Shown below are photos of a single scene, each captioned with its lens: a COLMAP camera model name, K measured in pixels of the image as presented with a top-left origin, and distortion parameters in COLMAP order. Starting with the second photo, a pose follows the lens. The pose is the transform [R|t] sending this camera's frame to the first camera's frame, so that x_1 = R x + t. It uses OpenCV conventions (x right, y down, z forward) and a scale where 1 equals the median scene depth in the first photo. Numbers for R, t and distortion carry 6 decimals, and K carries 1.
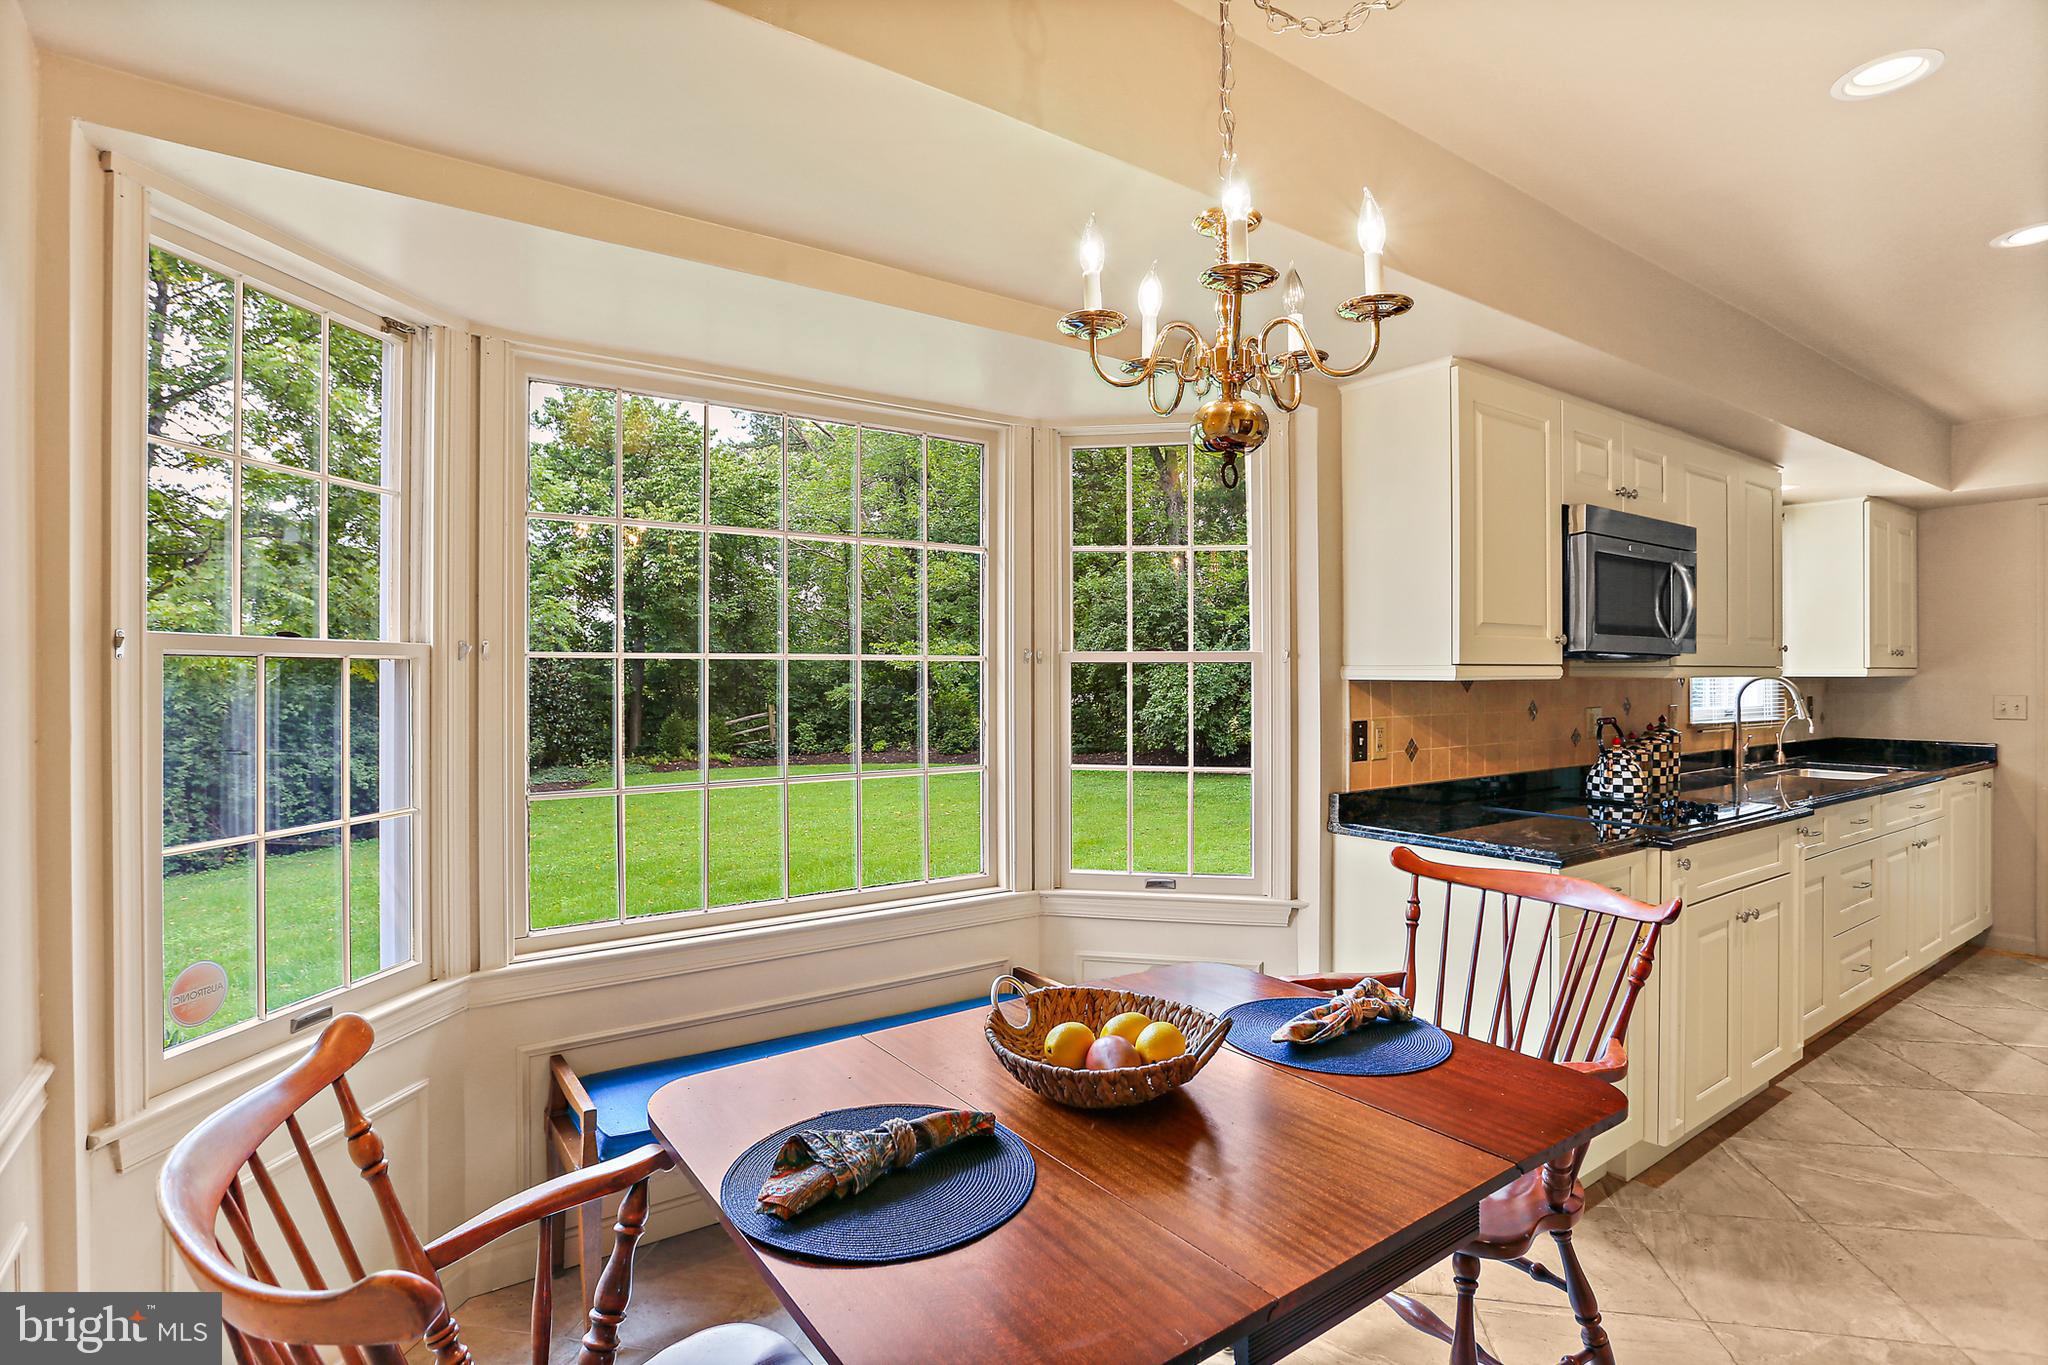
lens RADIAL K [[1013.6, 0, 1022.9], [0, 1013.6, 671.6], [0, 0, 1]] dist [-0.038617, 0.019433]
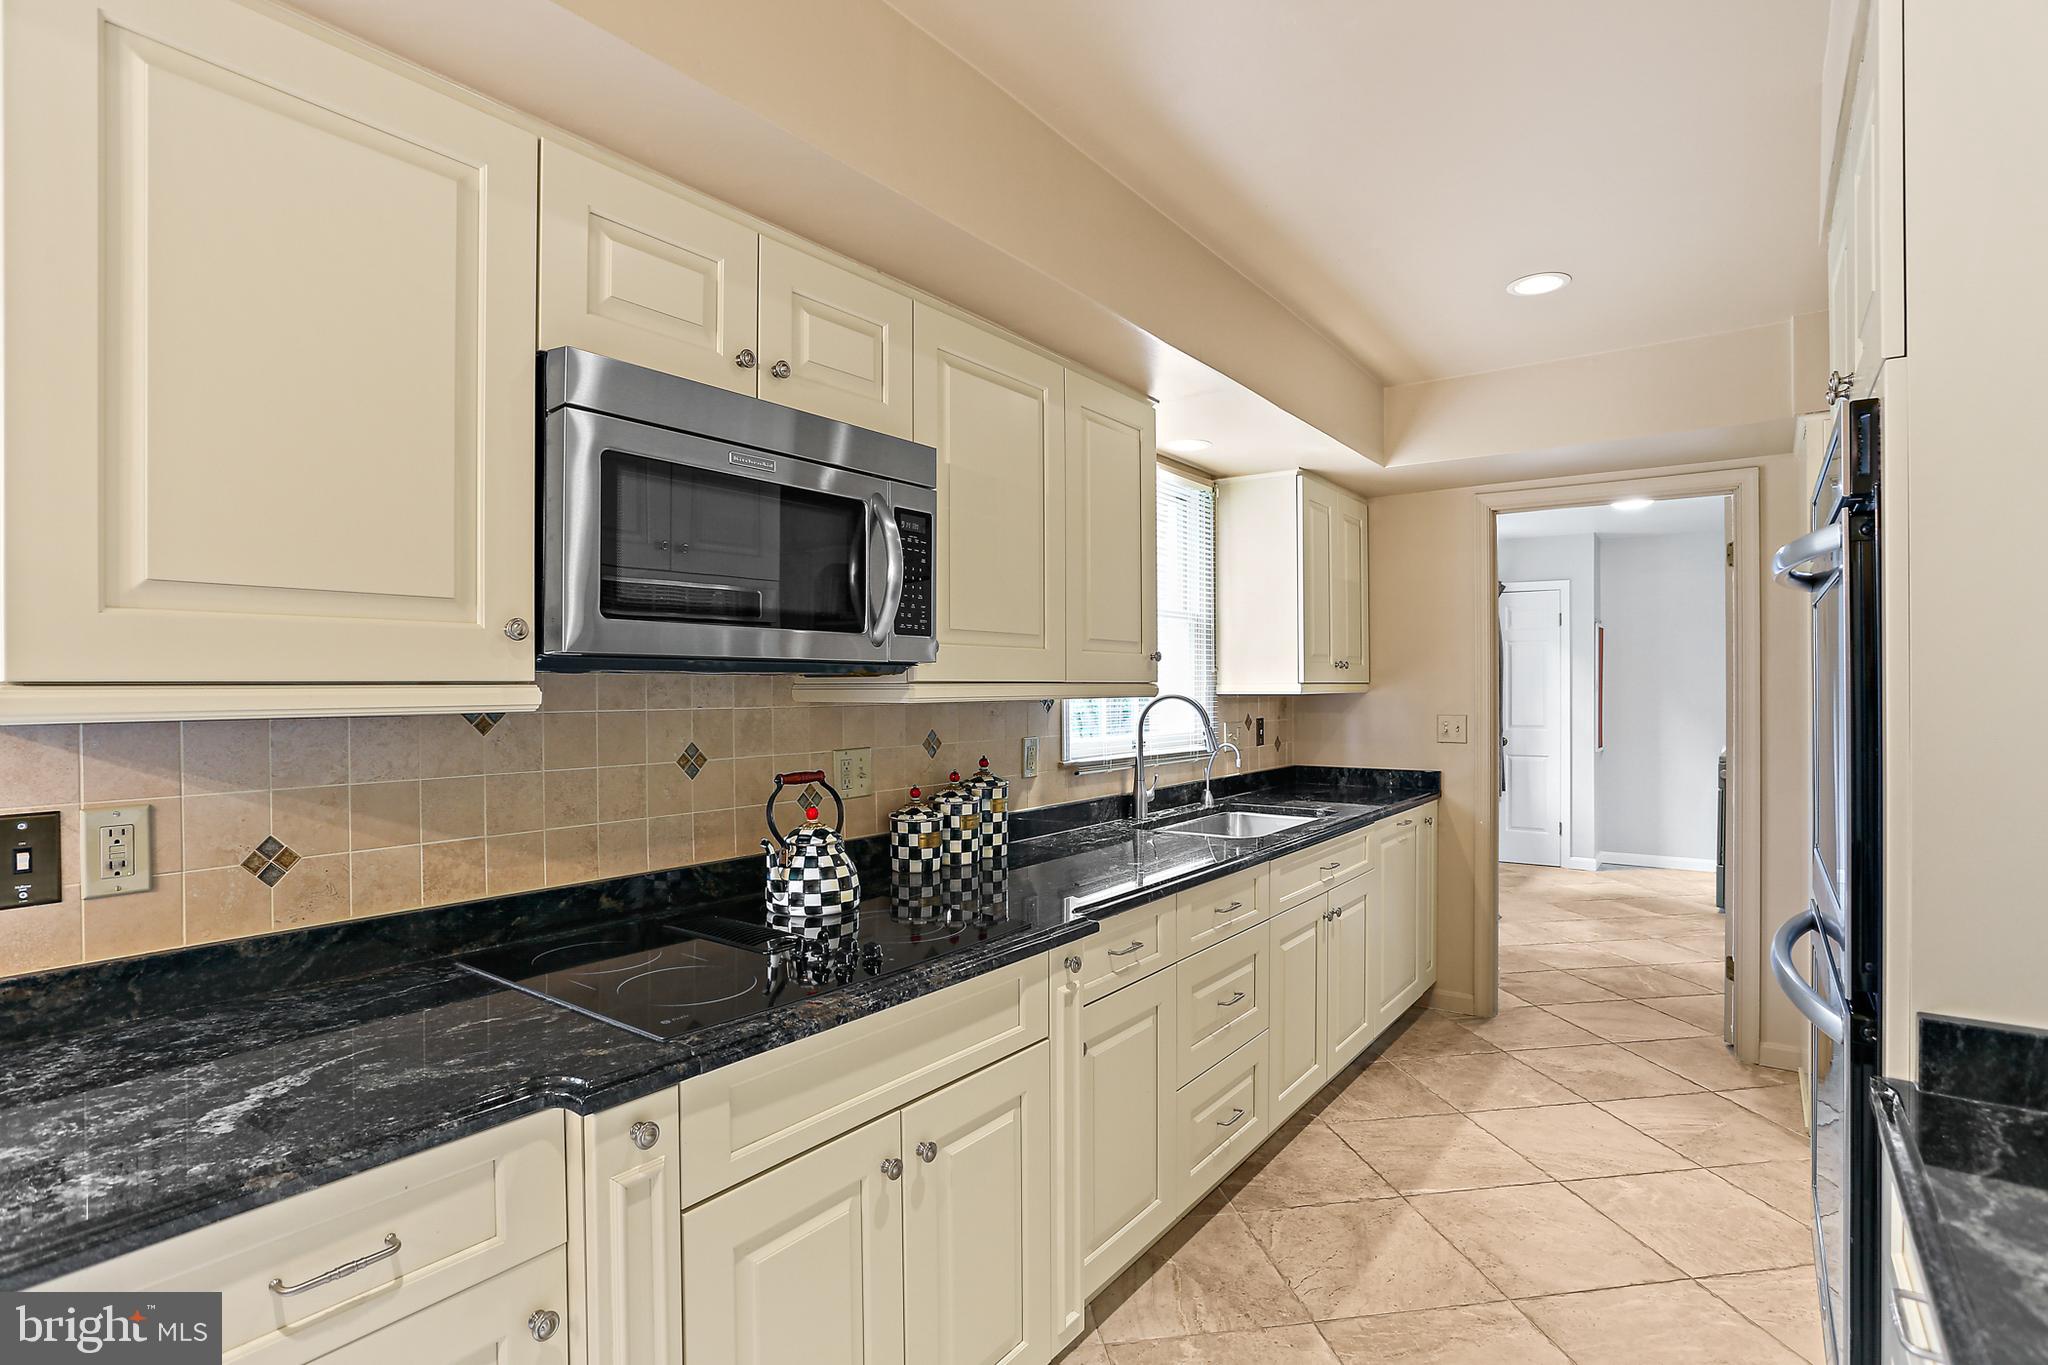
lens RADIAL K [[1016.3, 0, 1024.0], [0, 1016.3, 682.5], [0, 0, 1]] dist [-0.060599, 0.031000]
pose [[0.950459, -0.002907, 0.310835, 0.422803], [0.004562, 0.999979, -0.004598, -0.001853], [-0.310815, 0.005788, 0.950453, 0.327323]]
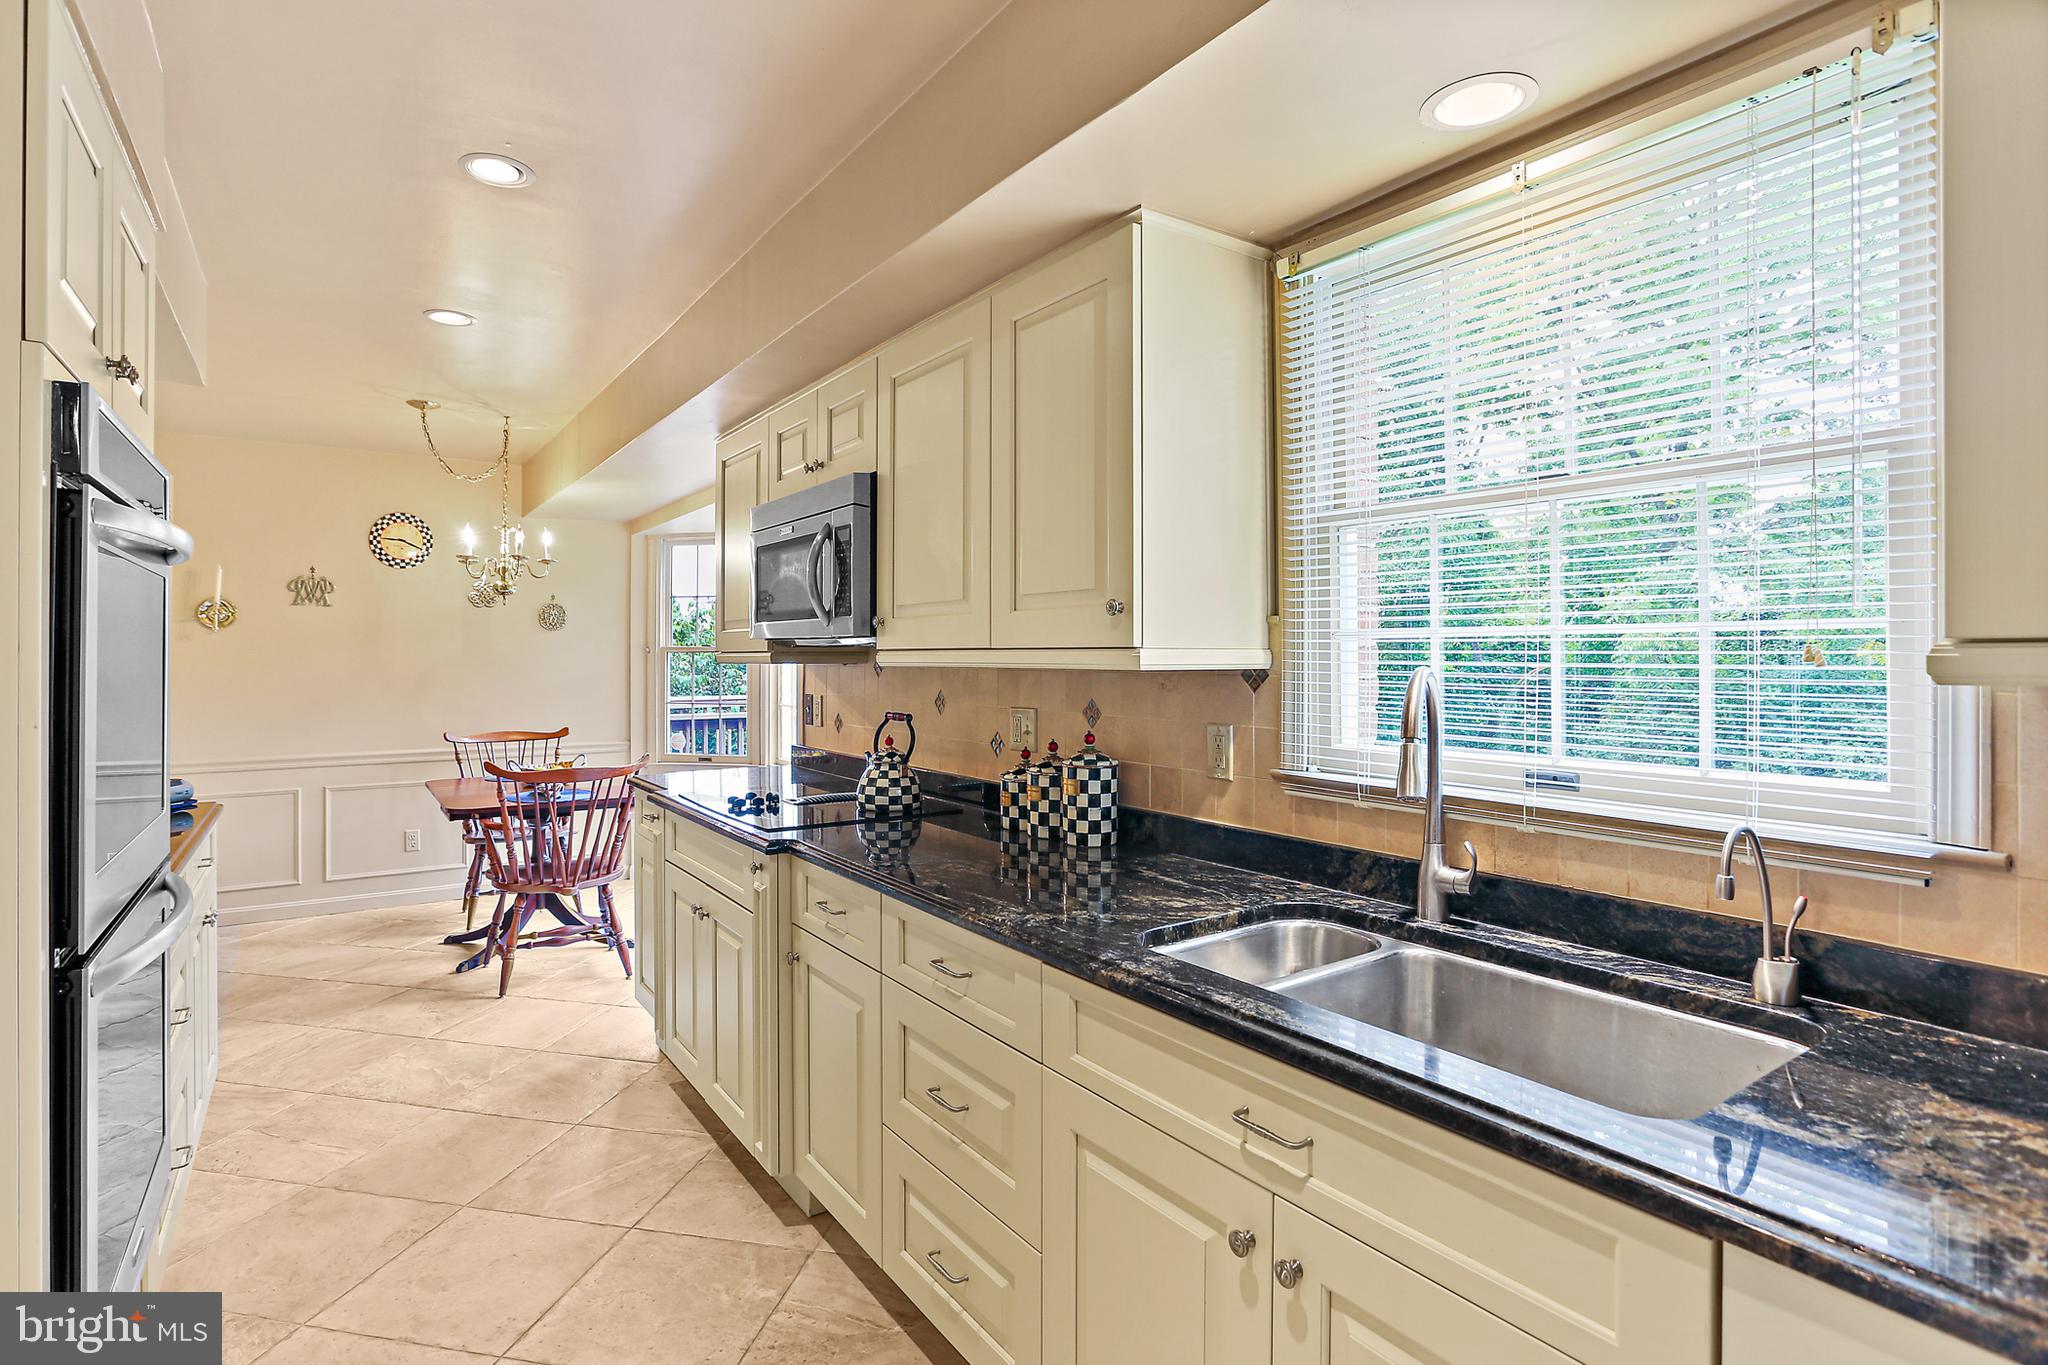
lens RADIAL K [[1016.3, 0, 1024.0], [0, 1016.3, 682.5], [0, 0, 1]] dist [-0.060599, 0.031000]
pose [[-0.015271, 0.025109, -0.999568, 1.141257], [-0.001768, 0.999682, 0.025139, 0.000360], [0.999882, 0.002151, -0.015222, 0.902316]]
